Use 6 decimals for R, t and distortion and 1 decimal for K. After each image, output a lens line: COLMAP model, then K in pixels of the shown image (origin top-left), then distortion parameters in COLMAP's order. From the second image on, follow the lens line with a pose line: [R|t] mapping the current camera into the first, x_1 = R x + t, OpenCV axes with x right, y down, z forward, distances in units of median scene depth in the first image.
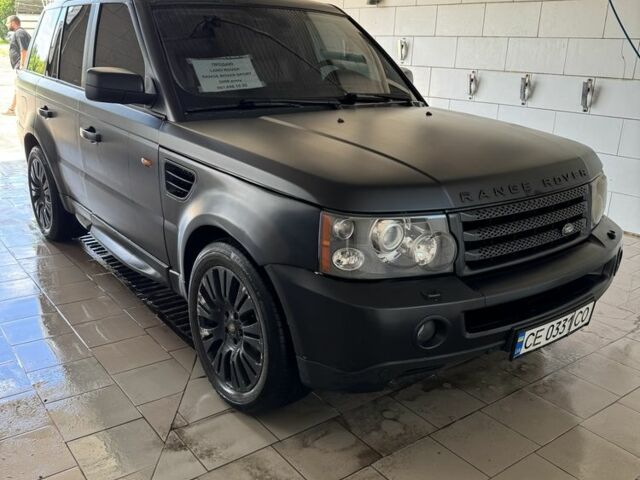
lens RADIAL K [[576.4, 0, 320.0], [0, 576.4, 240.0], [0, 0, 1]] dist [0.002987, -0.000191]
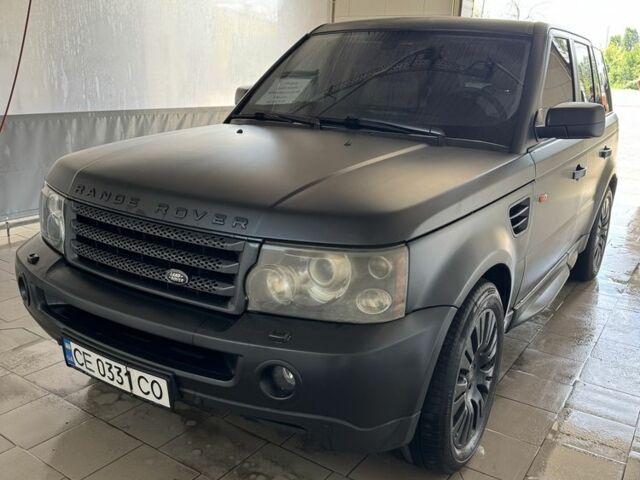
lens RADIAL K [[604.7, 0, 320.0], [0, 604.7, 240.0], [0, 0, 1]] dist [-0.000107, -0.011227]
pose [[0.318201, 0.229369, -0.919857, 1.248659], [-0.303688, 0.943821, 0.130291, -0.233304], [0.898065, 0.237891, 0.369982, 0.871877]]
